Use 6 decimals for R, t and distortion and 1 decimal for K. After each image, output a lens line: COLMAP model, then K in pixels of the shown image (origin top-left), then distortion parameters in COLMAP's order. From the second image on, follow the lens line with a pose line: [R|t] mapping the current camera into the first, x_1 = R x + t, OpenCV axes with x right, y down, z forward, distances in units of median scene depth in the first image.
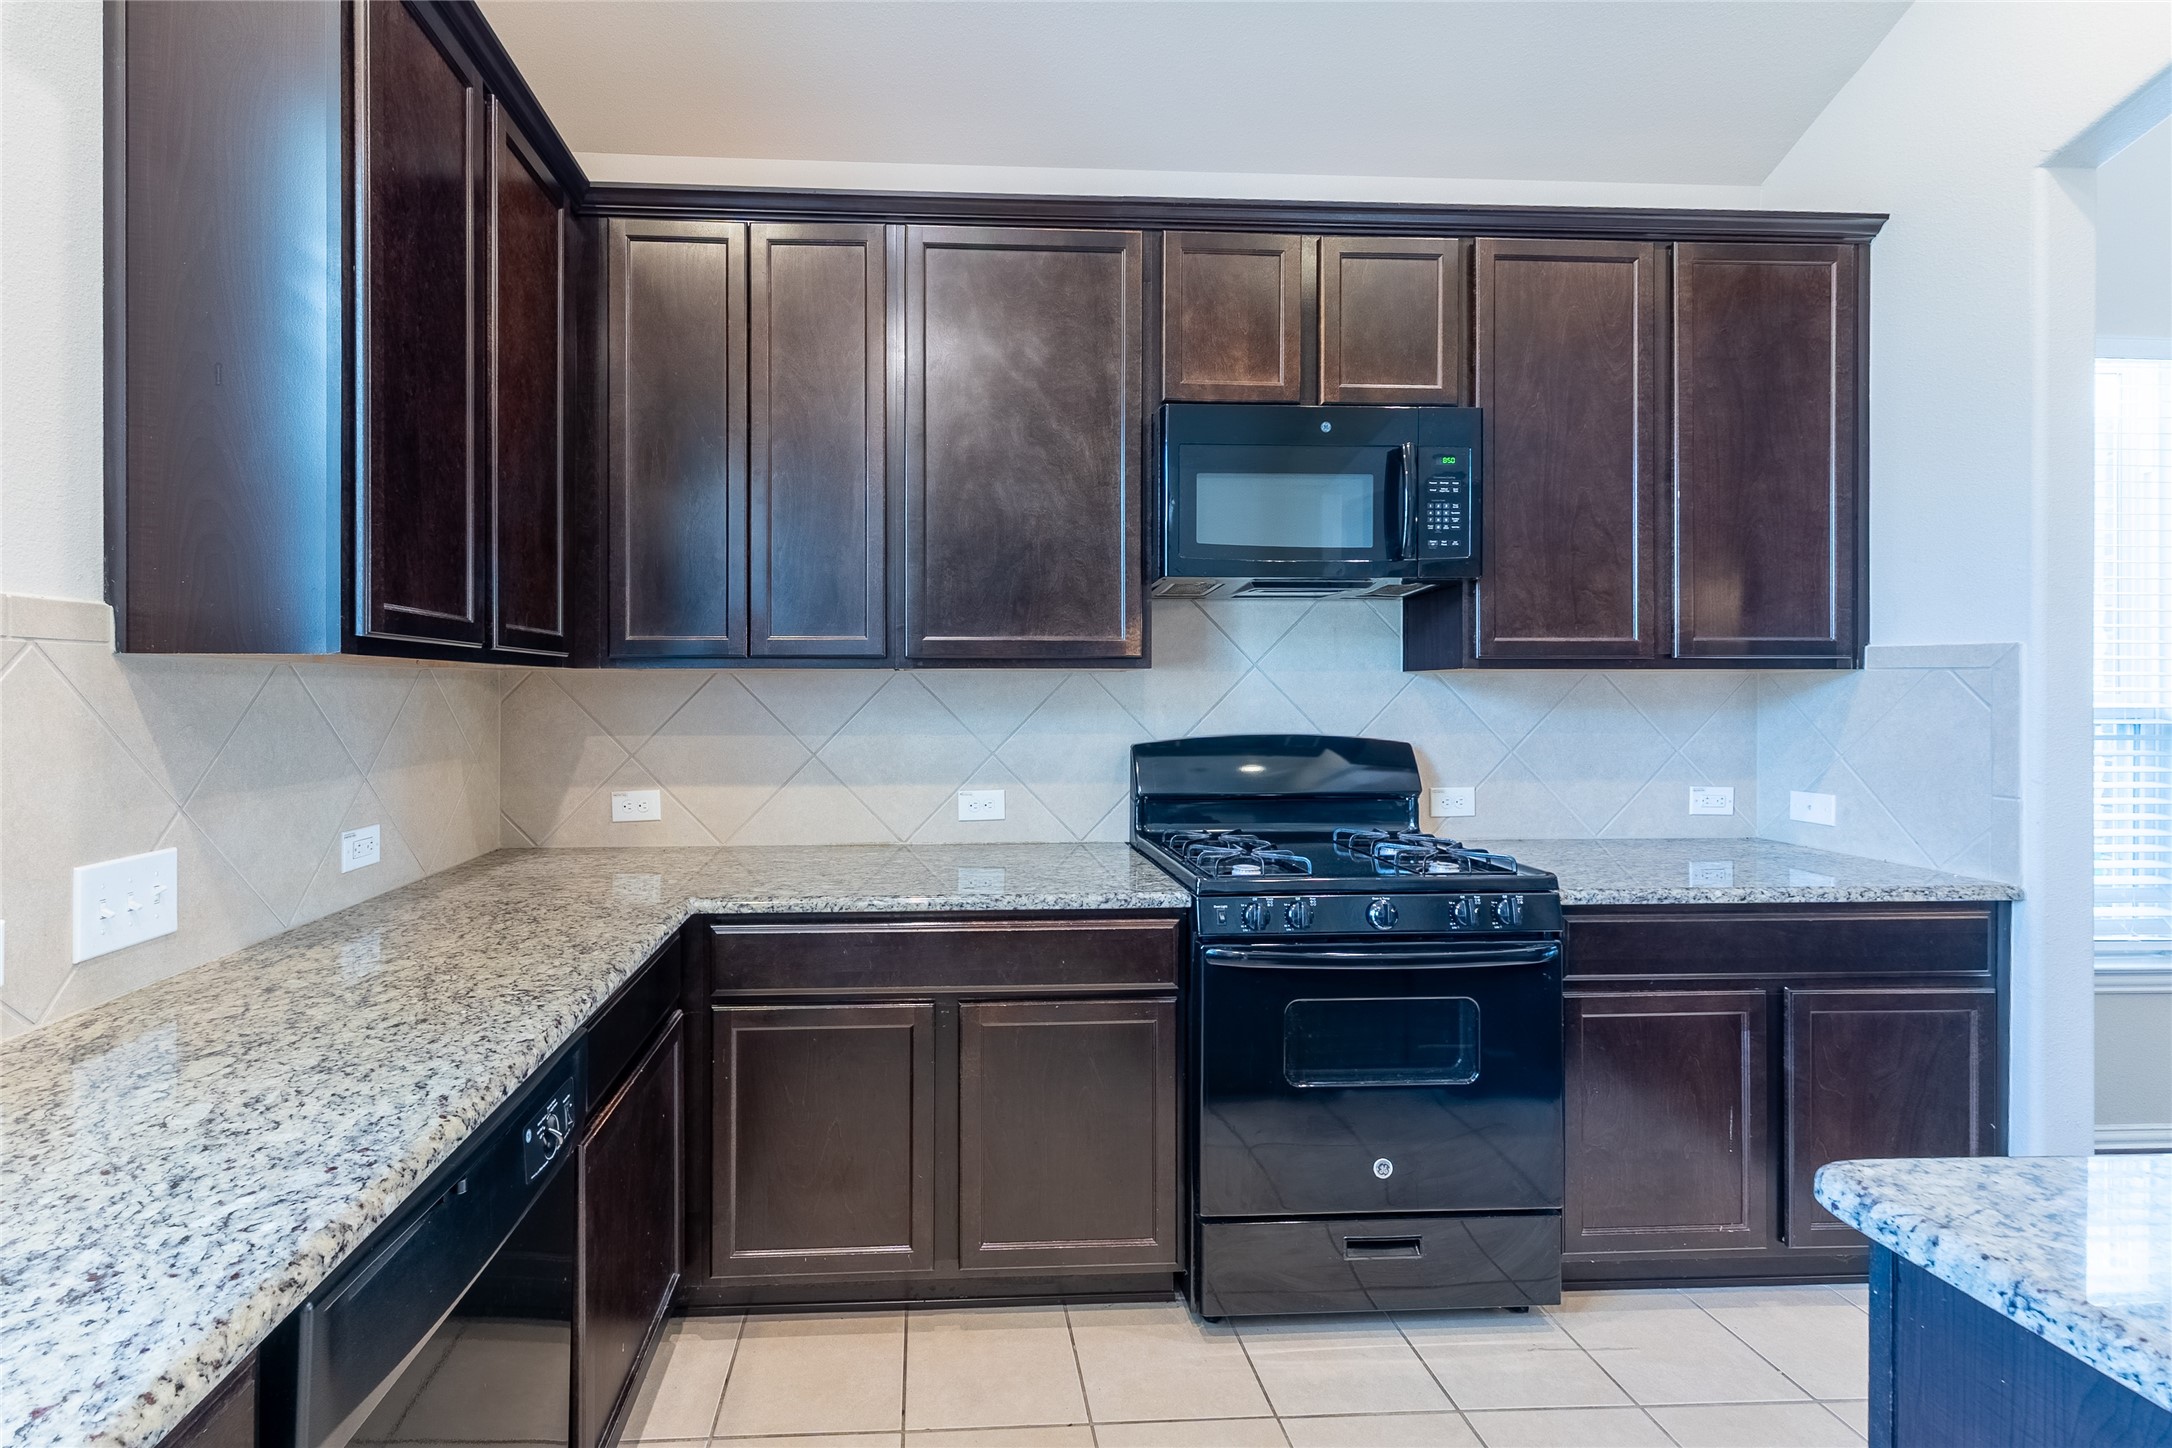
lens RADIAL K [[974.4, 0, 969.0], [0, 974.4, 688.5], [0, 0, 1]] dist [0.008422, 0.000401]
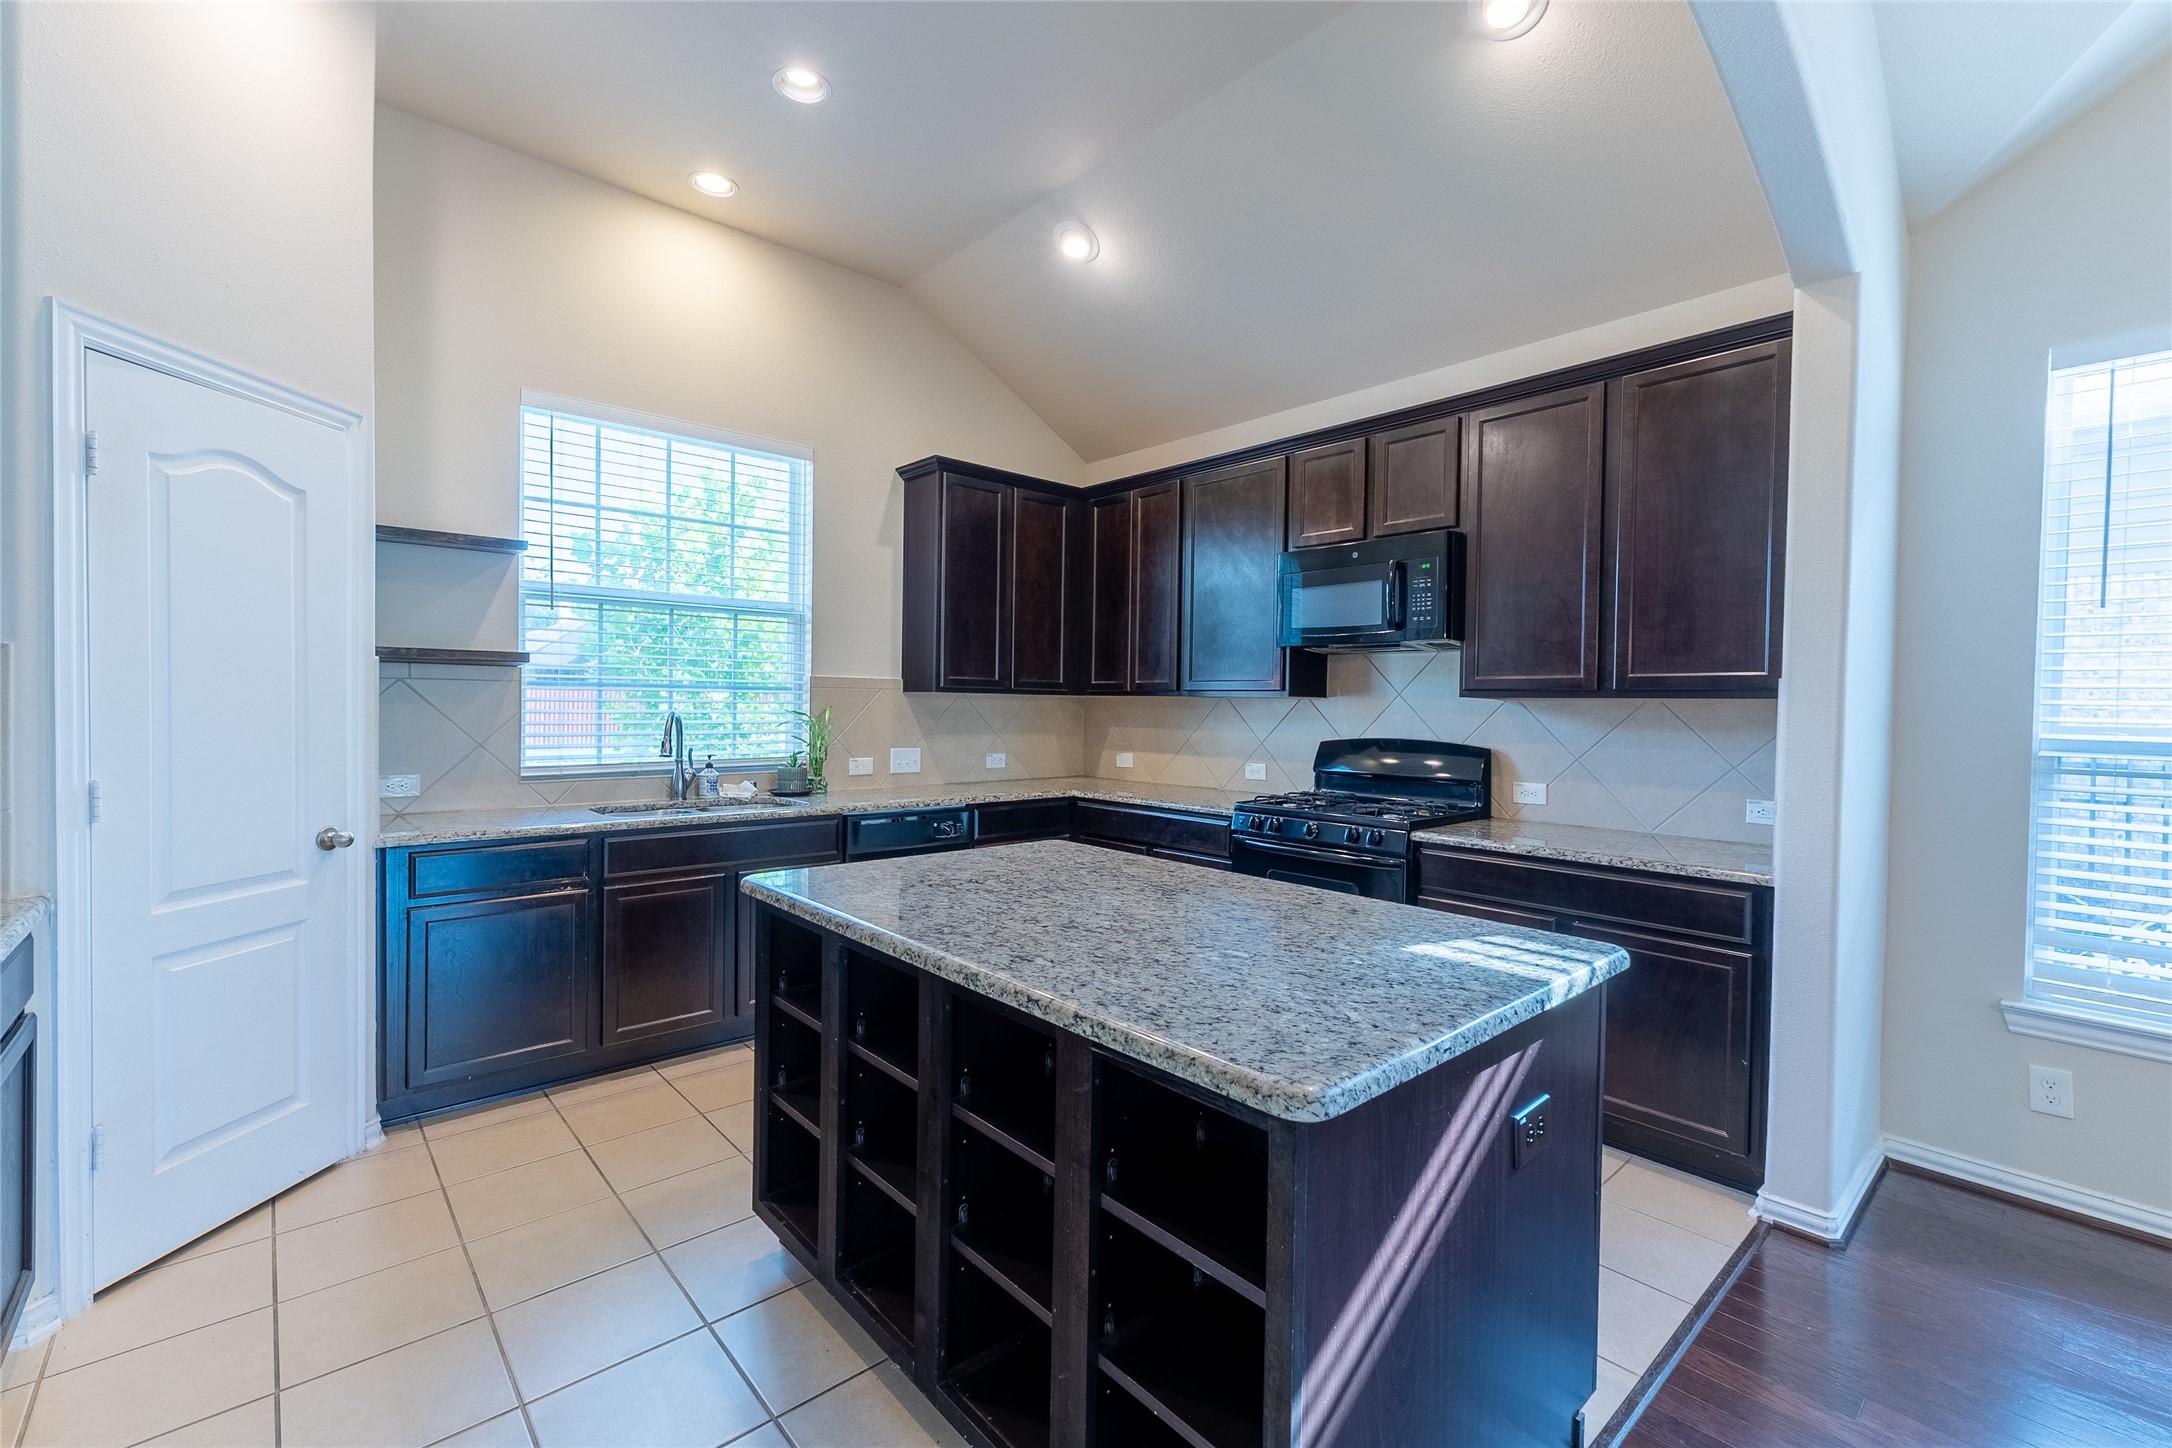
lens RADIAL K [[925.2, 0, 1072.6], [0, 925.2, 716.1], [0, 0, 1]] dist [-0.003052, 0.007699]
pose [[0.619259, 0.019979, -0.784932, 1.261309], [-0.015504, 0.999792, 0.013217, -0.000755], [0.785034, 0.003985, 0.619440, -0.362768]]
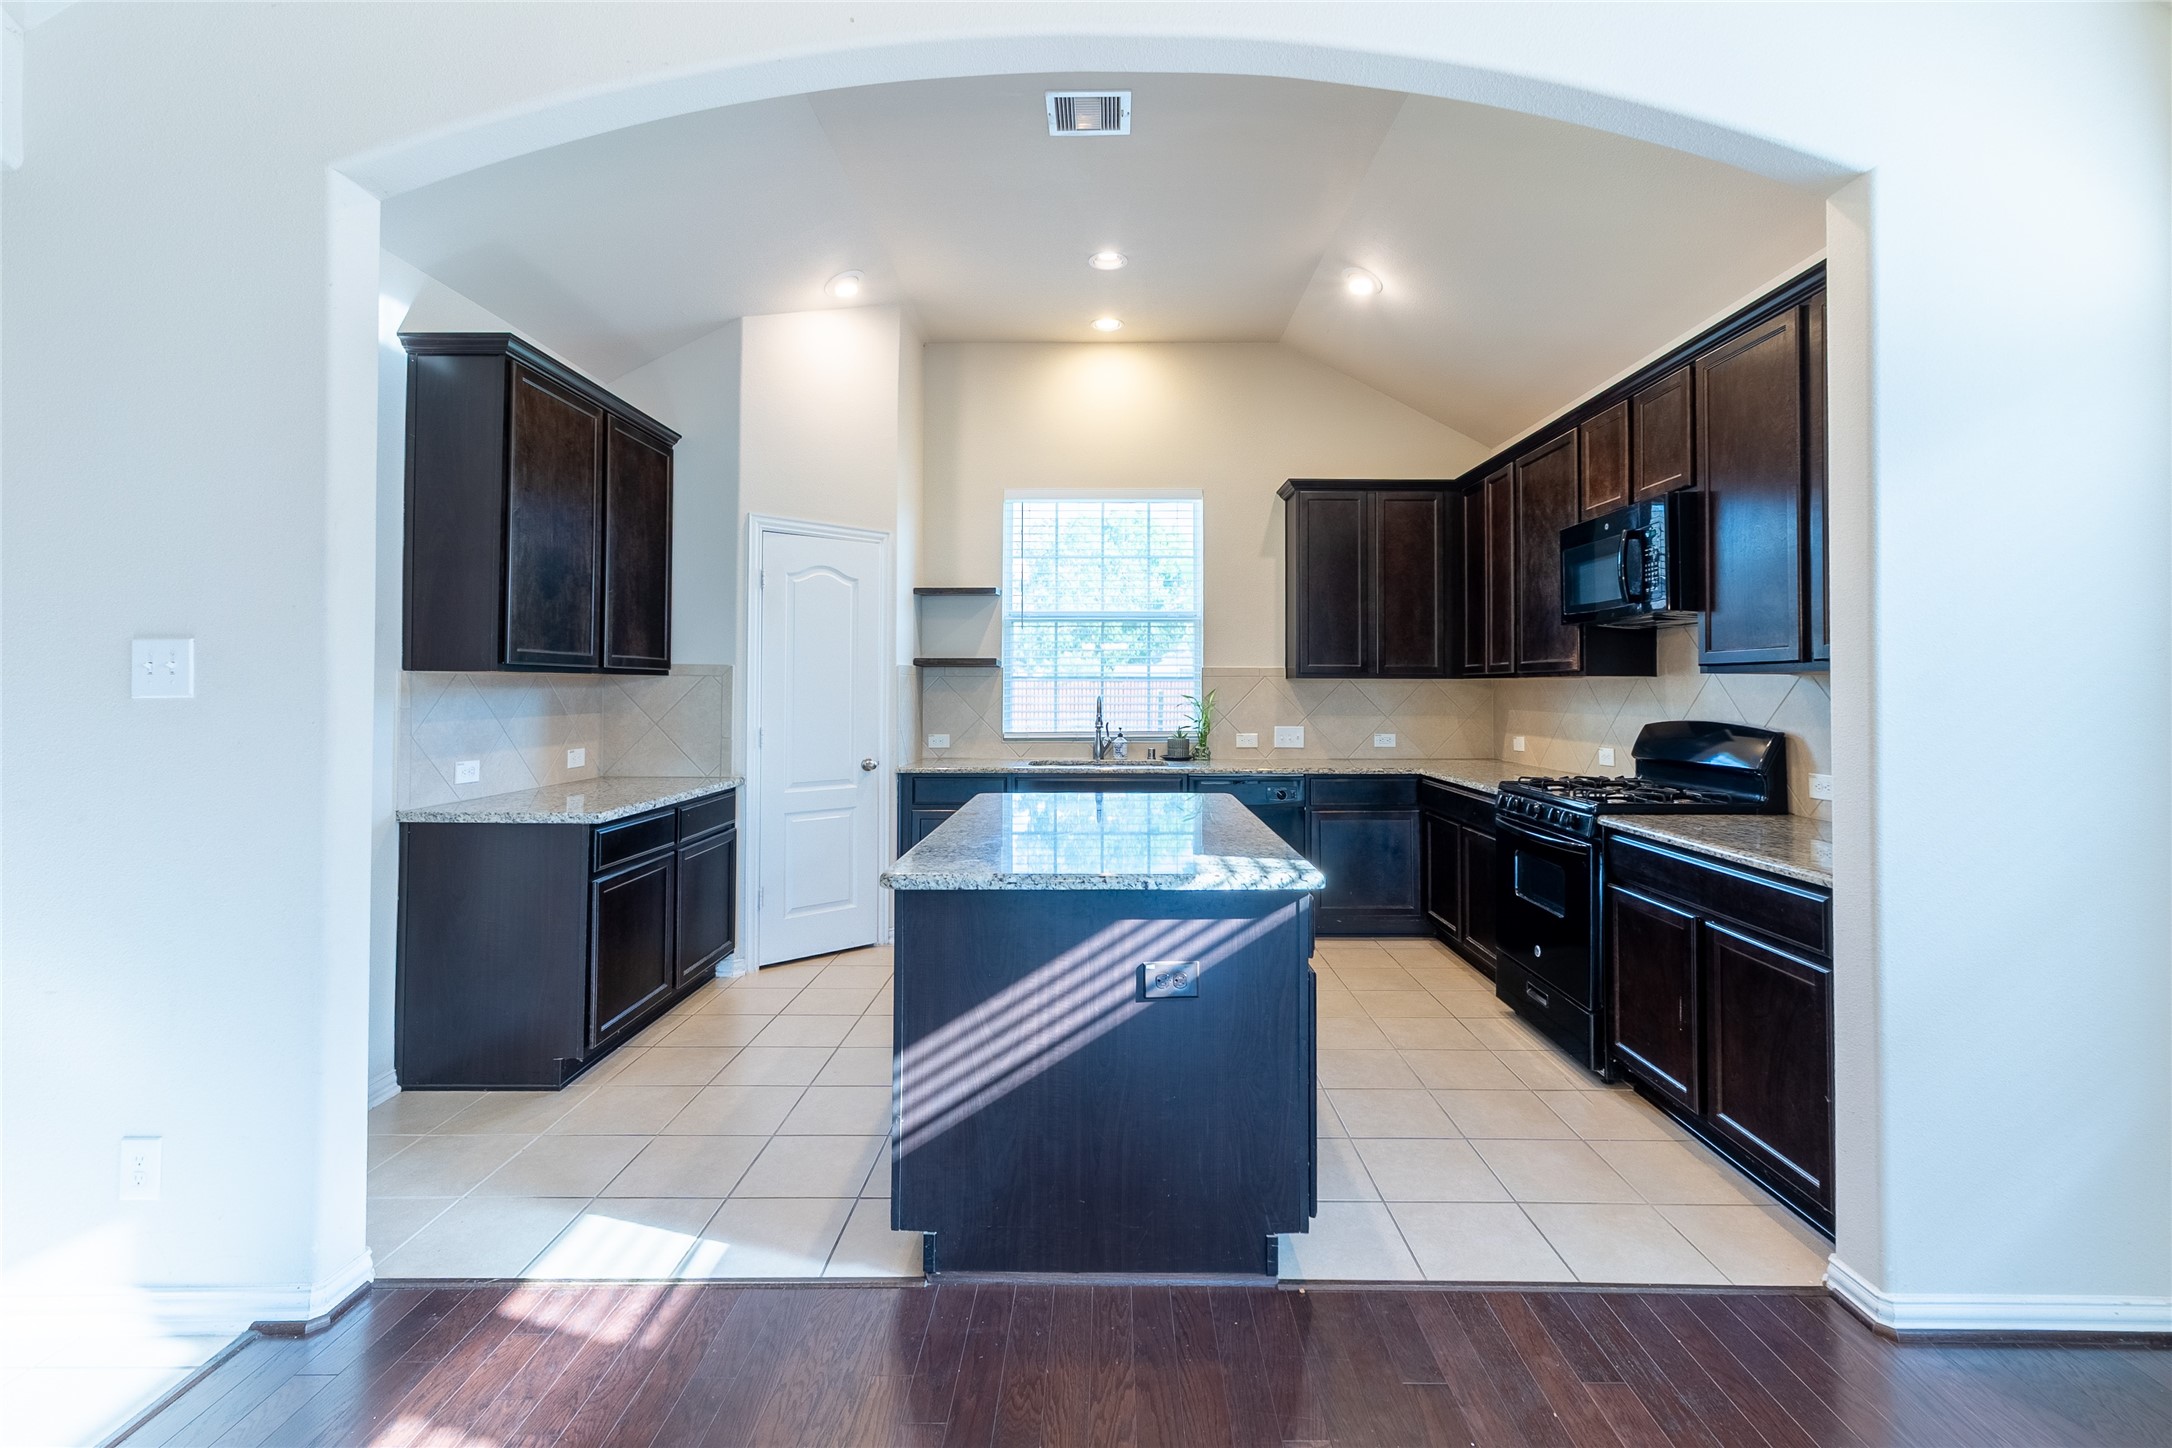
lens RADIAL K [[944.0, 0, 1091.9], [0, 944.0, 667.6], [0, 0, 1]] dist [0.001681, 0.000293]
pose [[-0.065323, -0.018717, -0.997689, 1.875529], [-0.002823, 0.999824, -0.018572, -0.002292], [0.997860, 0.001604, -0.065364, 0.237886]]
